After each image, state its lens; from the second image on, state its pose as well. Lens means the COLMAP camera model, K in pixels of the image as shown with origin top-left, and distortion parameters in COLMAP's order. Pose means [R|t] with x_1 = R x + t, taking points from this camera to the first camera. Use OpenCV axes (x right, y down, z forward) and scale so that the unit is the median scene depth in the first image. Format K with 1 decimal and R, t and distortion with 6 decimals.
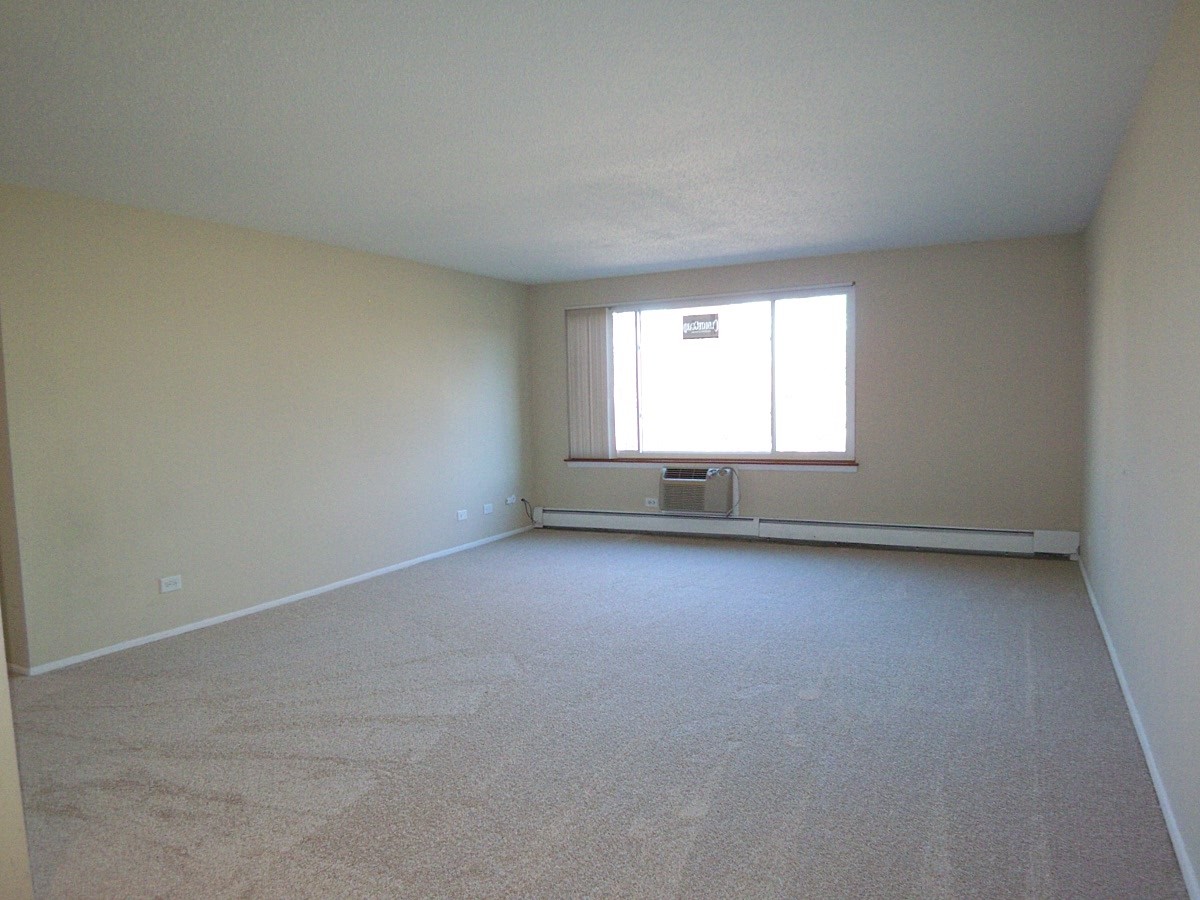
lens RADIAL K [[816.4, 0, 606.9], [0, 816.4, 456.9], [0, 0, 1]] dist [-0.034387, -0.001097]
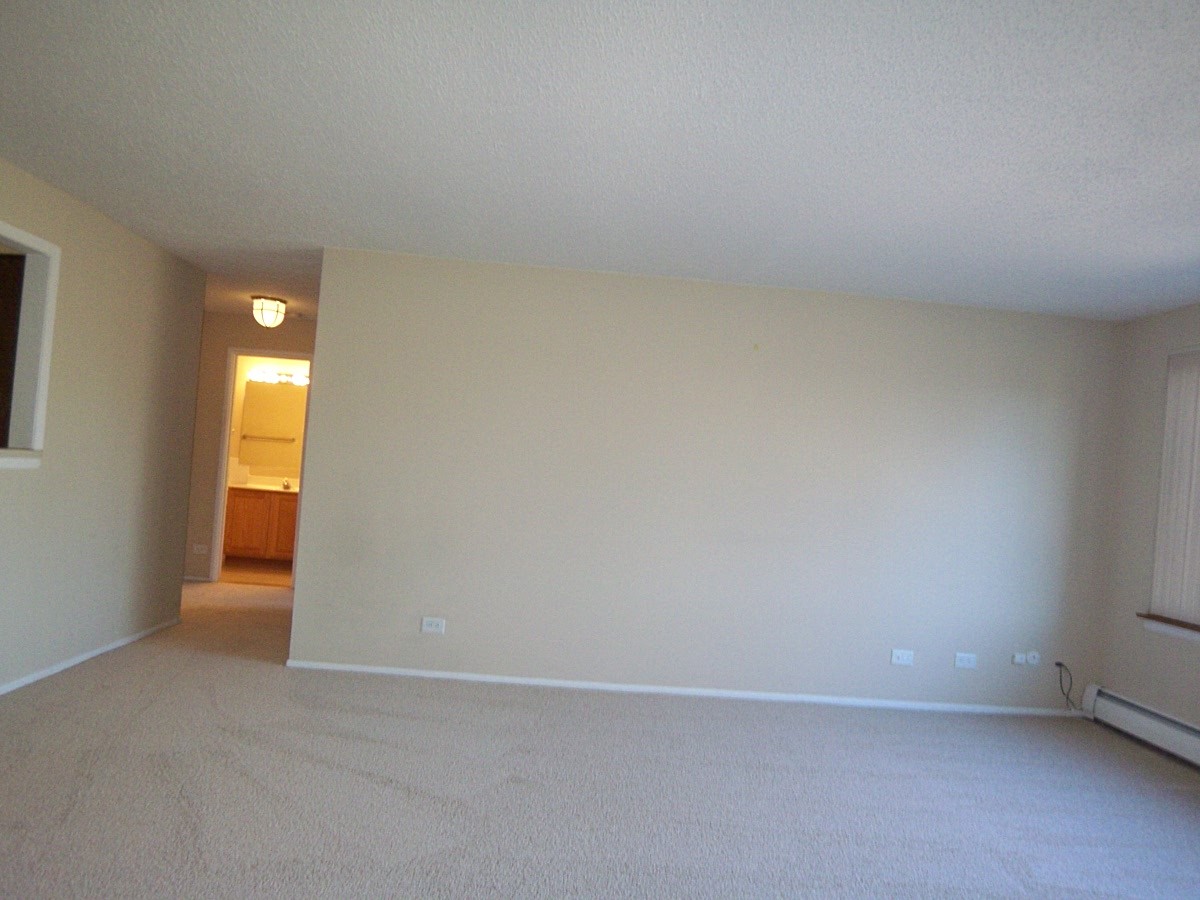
lens RADIAL K [[816.4, 0, 606.9], [0, 816.4, 456.9], [0, 0, 1]] dist [-0.034387, -0.001097]
pose [[0.491711, 0.046778, -0.869501, 0.258625], [-0.157716, 0.986824, -0.036100, -0.027328], [0.856356, 0.154885, 0.492610, 0.398310]]
